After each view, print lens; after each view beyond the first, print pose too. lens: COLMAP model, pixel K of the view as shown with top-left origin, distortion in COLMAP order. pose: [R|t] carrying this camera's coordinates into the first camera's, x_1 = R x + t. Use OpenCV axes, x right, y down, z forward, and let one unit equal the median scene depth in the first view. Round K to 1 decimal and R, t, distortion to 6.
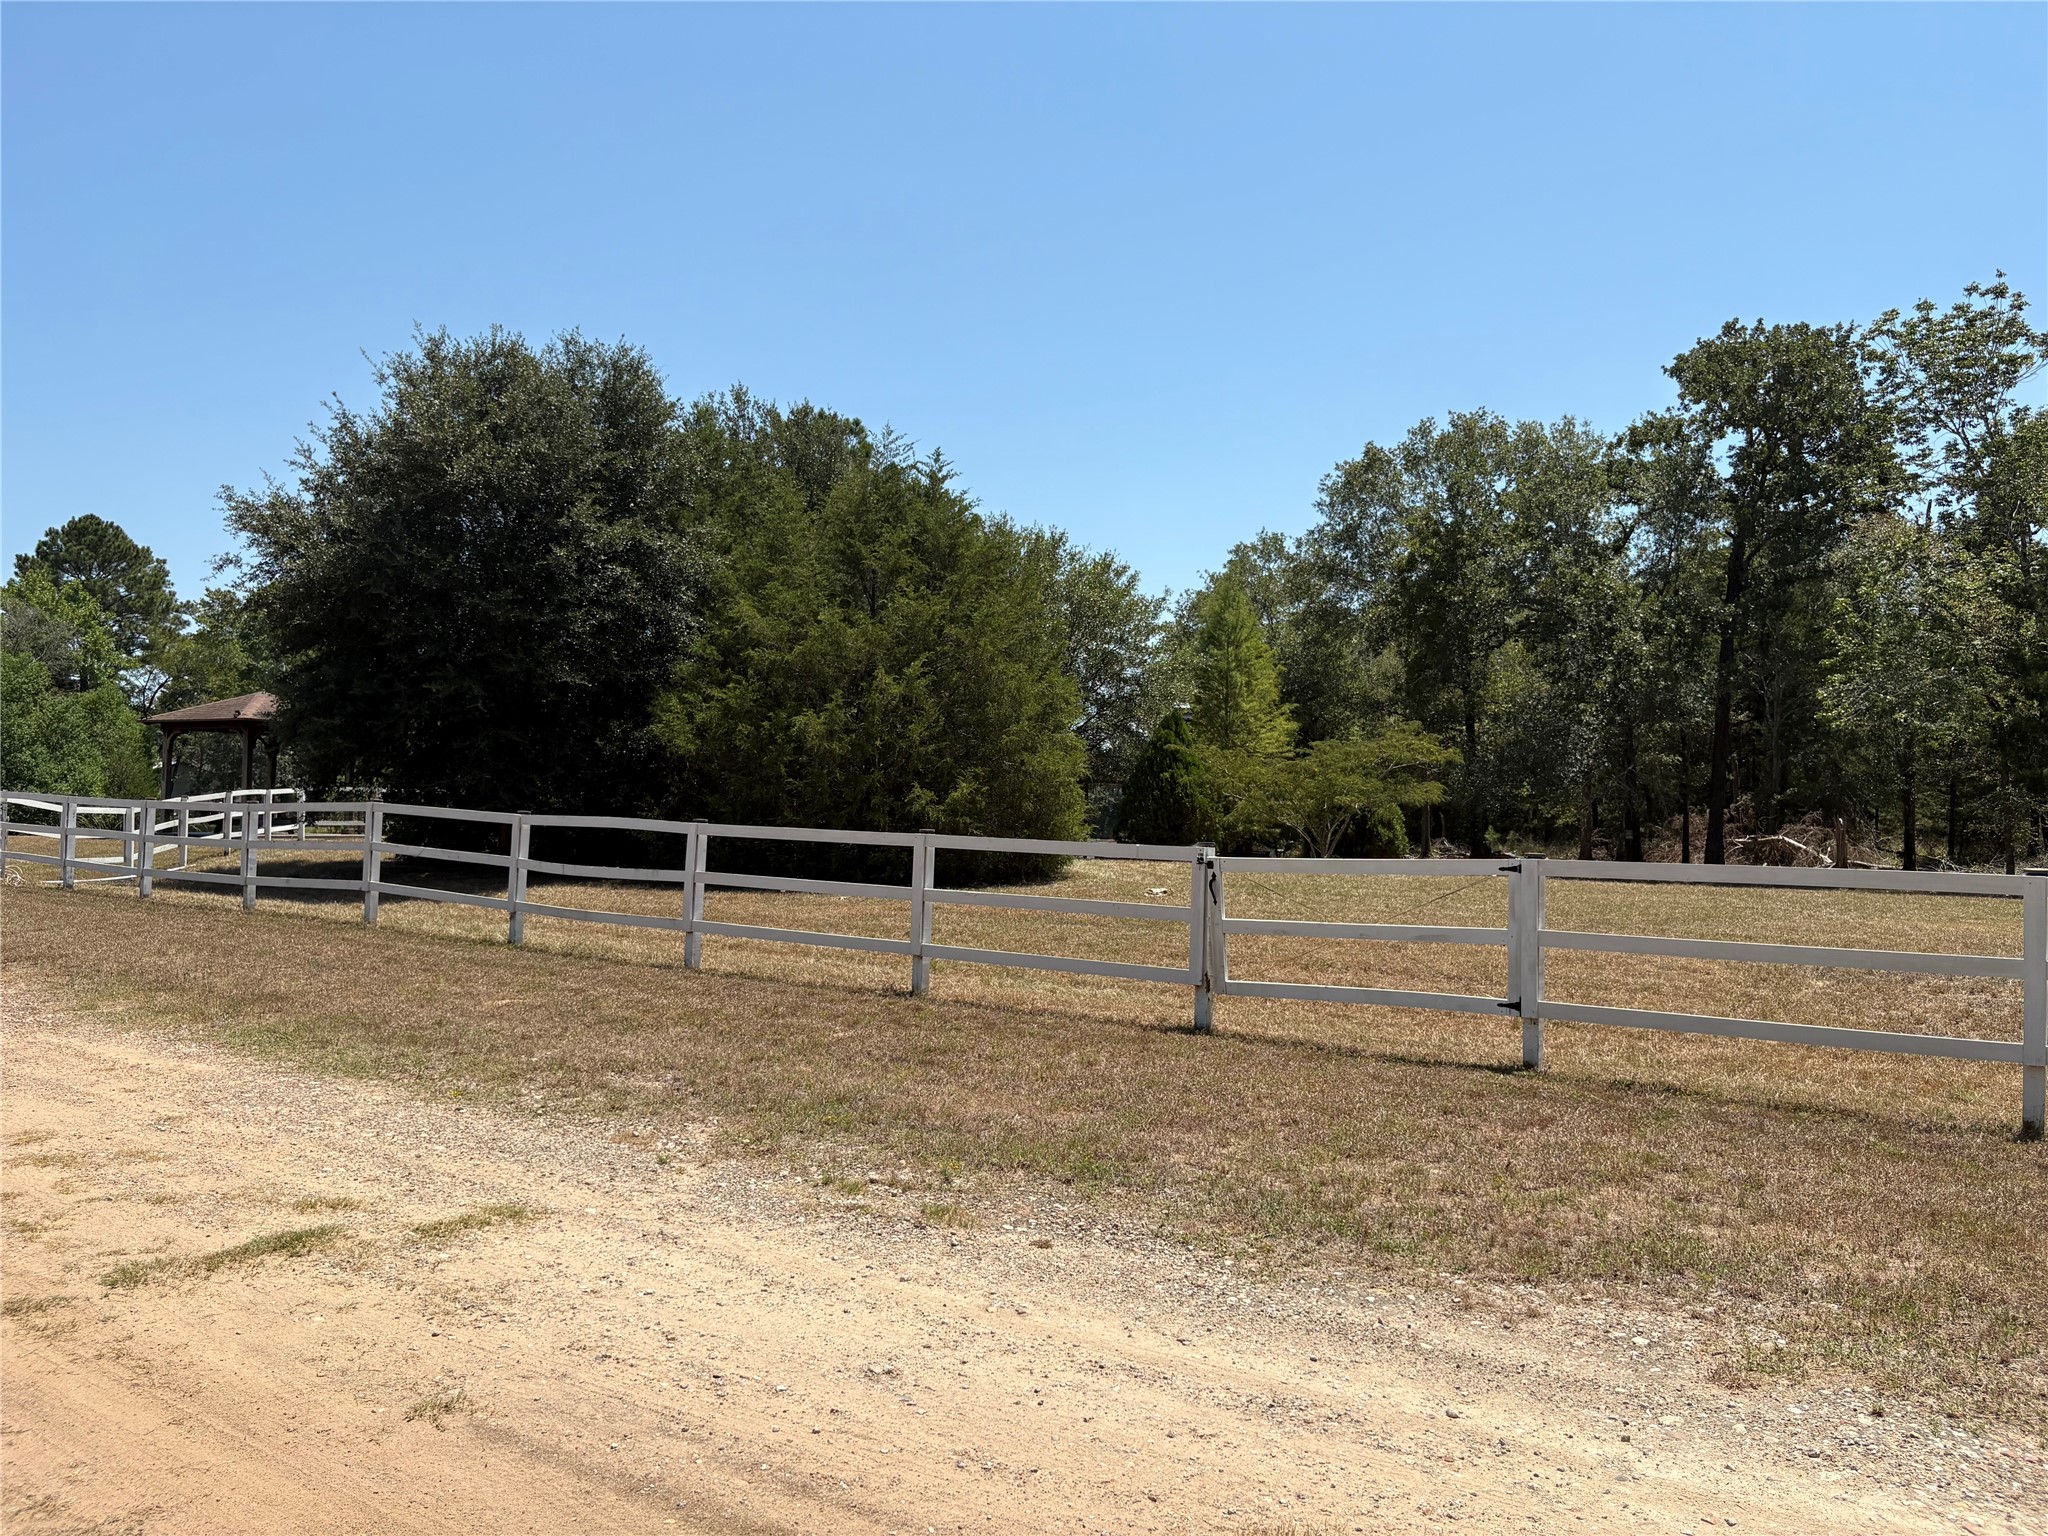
lens RADIAL K [[1586.1, 0, 1029.2], [0, 1586.1, 752.4], [0, 0, 1]] dist [0.033945, -0.012130]
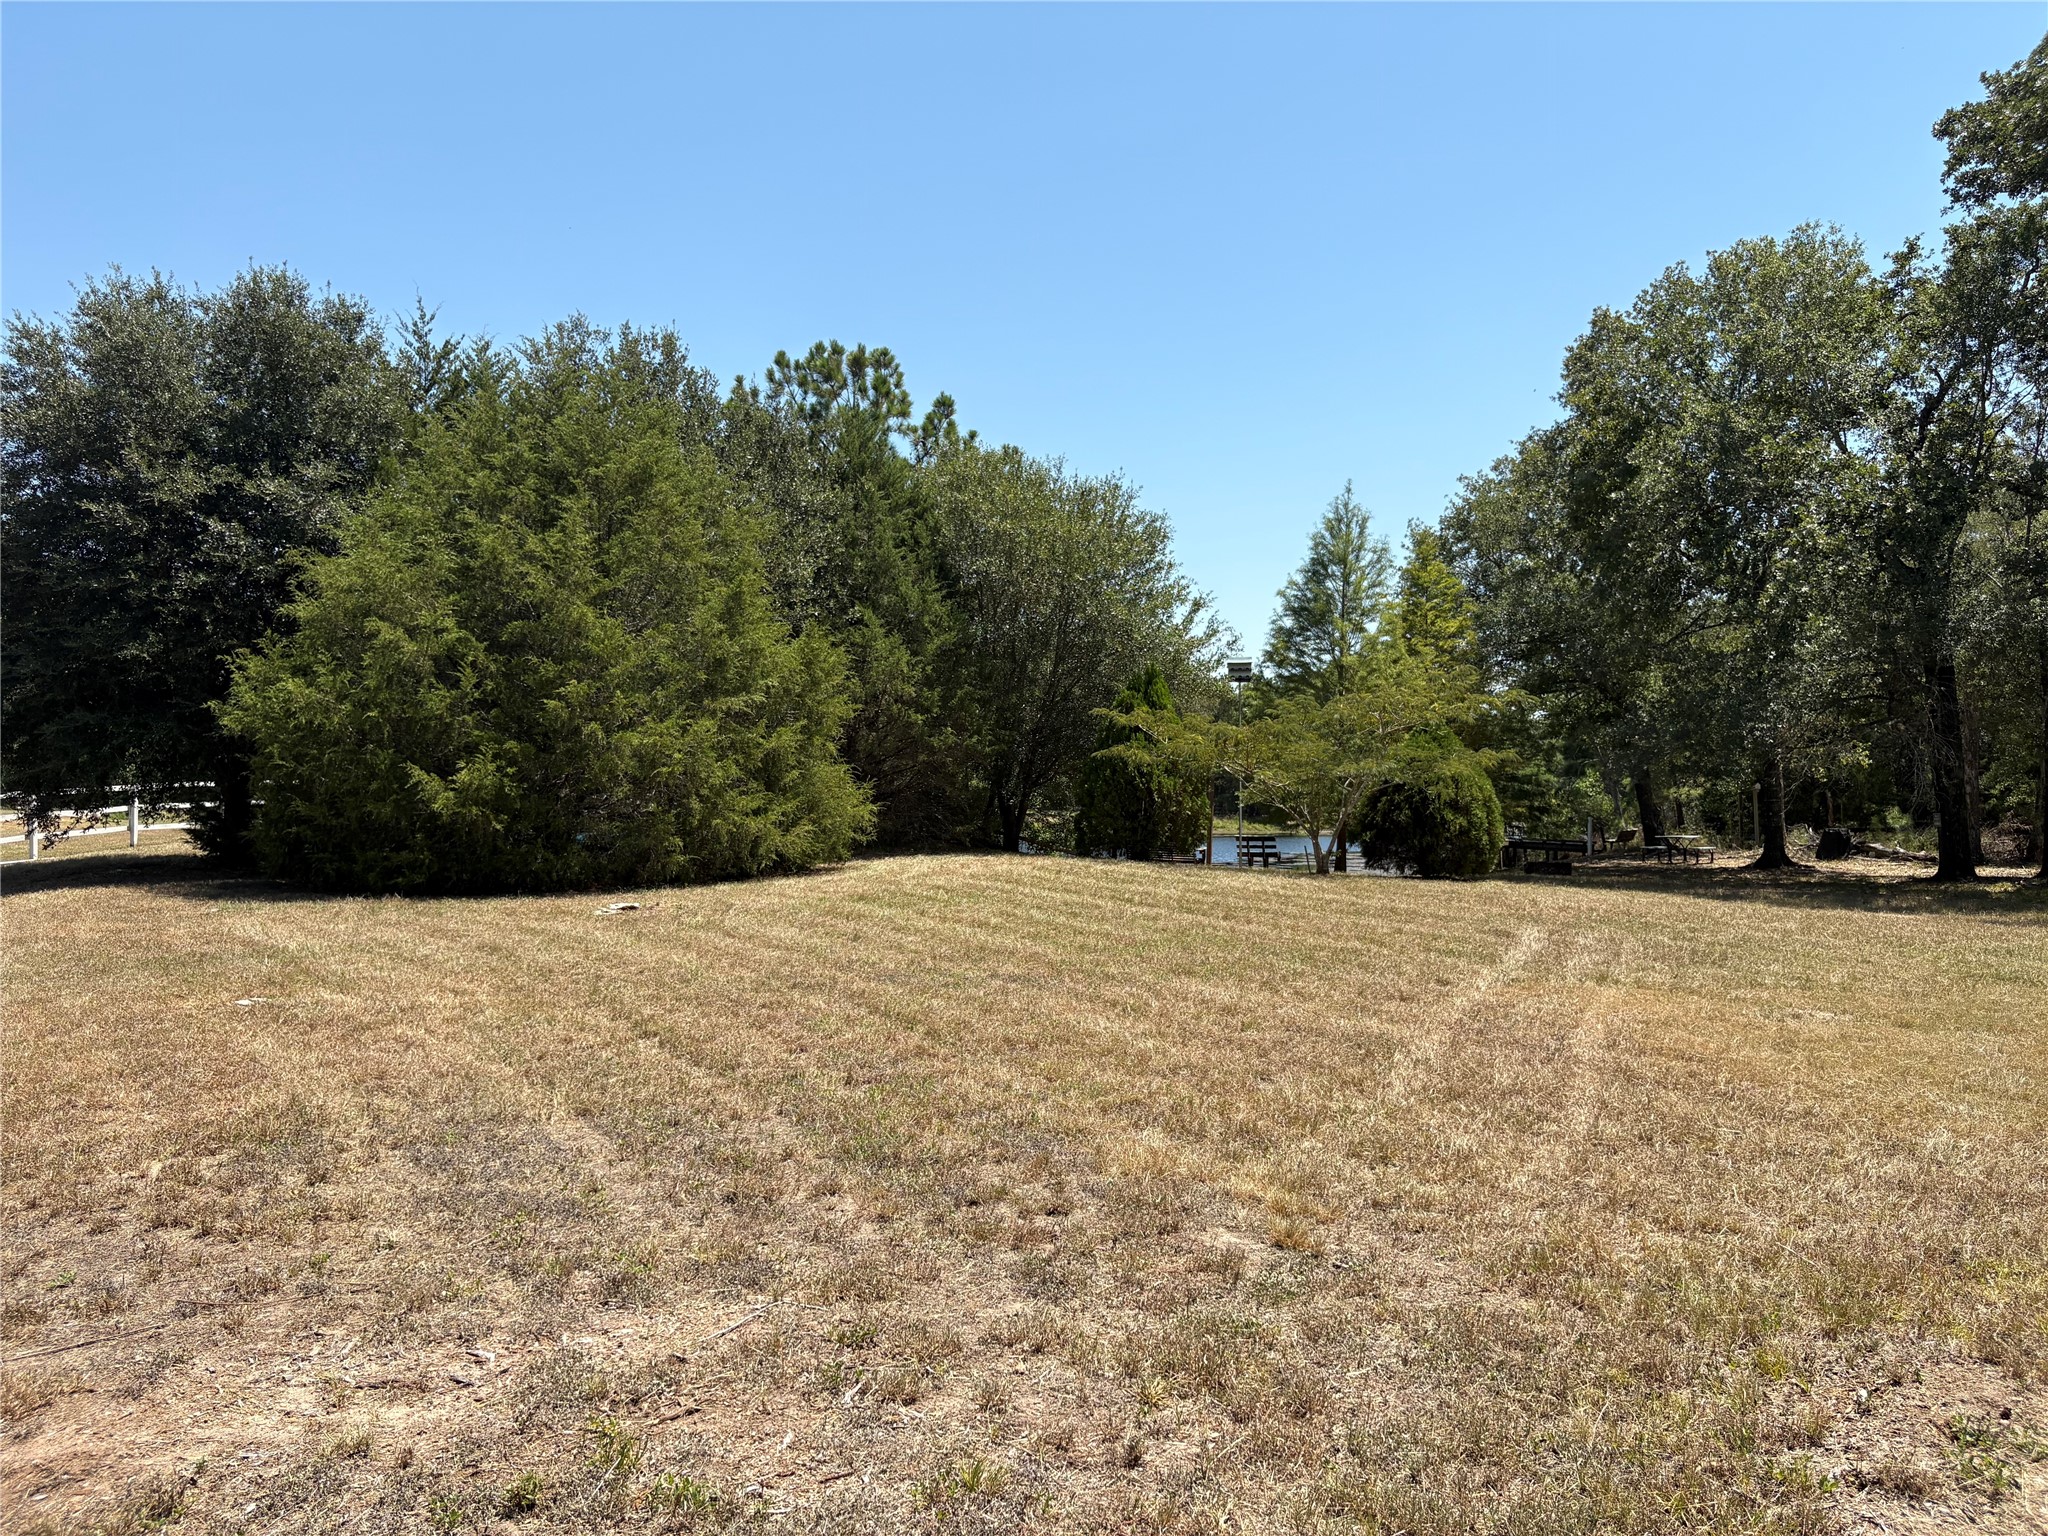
lens RADIAL K [[1562.2, 0, 1016.1], [0, 1562.2, 764.8], [0, 0, 1]] dist [0.003566, 0.003906]
pose [[0.918588, -0.016489, -0.394873, 0.372593], [0.023763, 0.999626, 0.013537, 0.011981], [0.394502, -0.021818, 0.918636, 0.294894]]
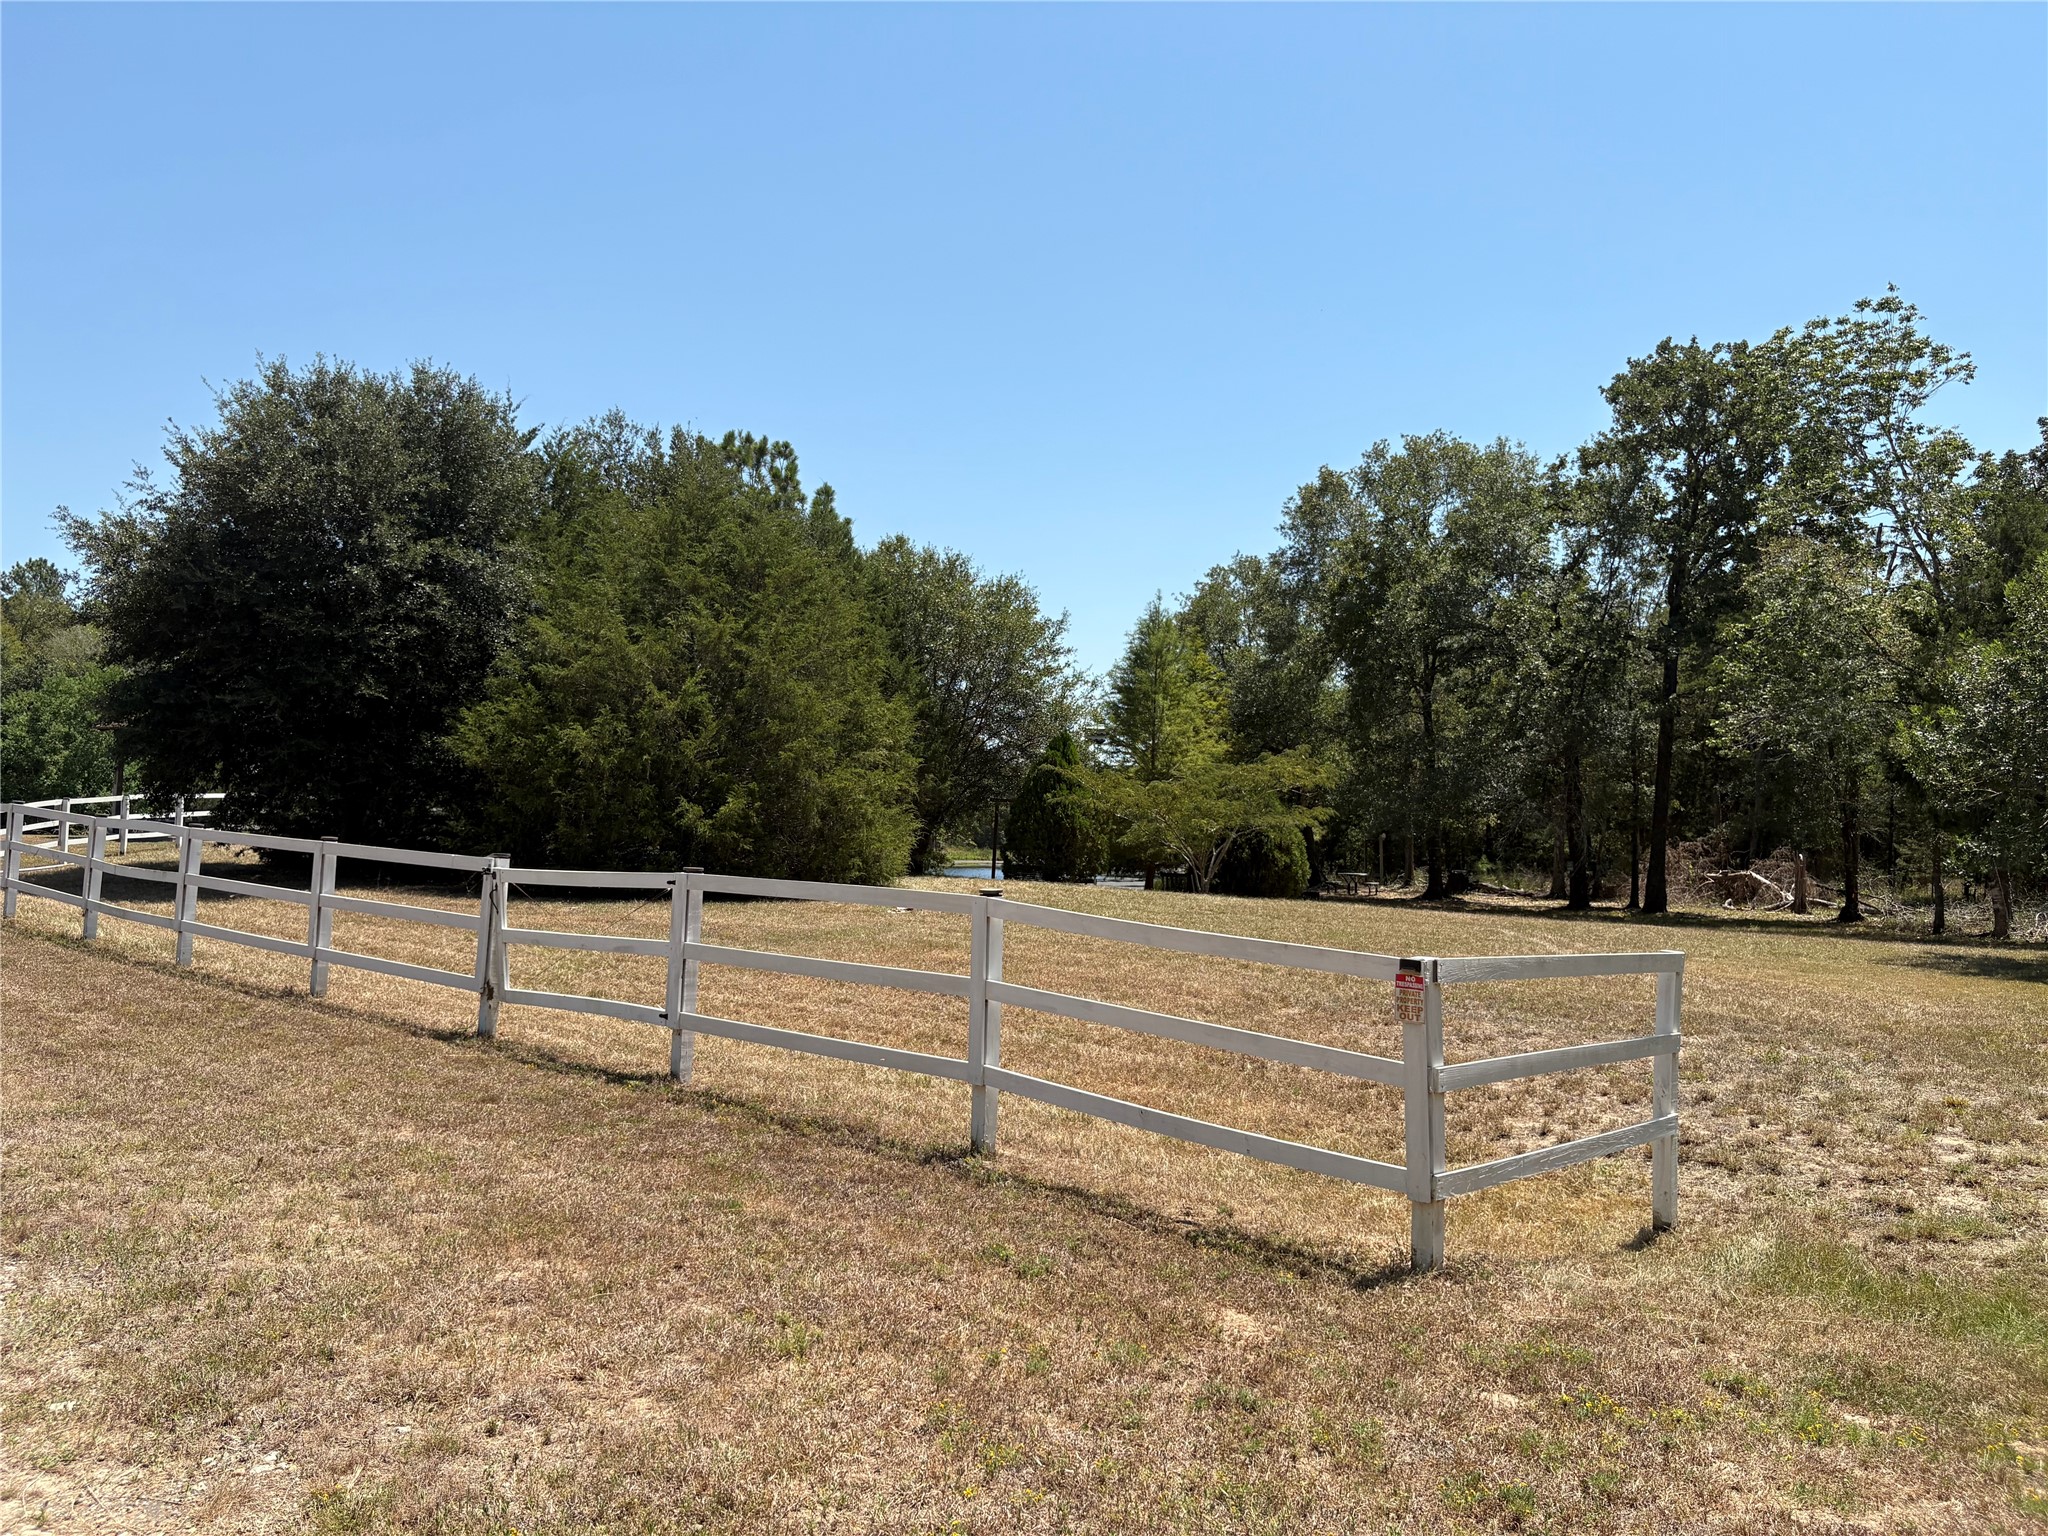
lens RADIAL K [[1563.5, 0, 1014.1], [0, 1563.5, 809.8], [0, 0, 1]] dist [0.014233, 0.011964]
pose [[0.995386, 0.019383, -0.093972, 0.172918], [-0.017182, 0.999560, 0.024178, -0.000573], [0.094399, -0.022452, 0.995281, 0.008866]]
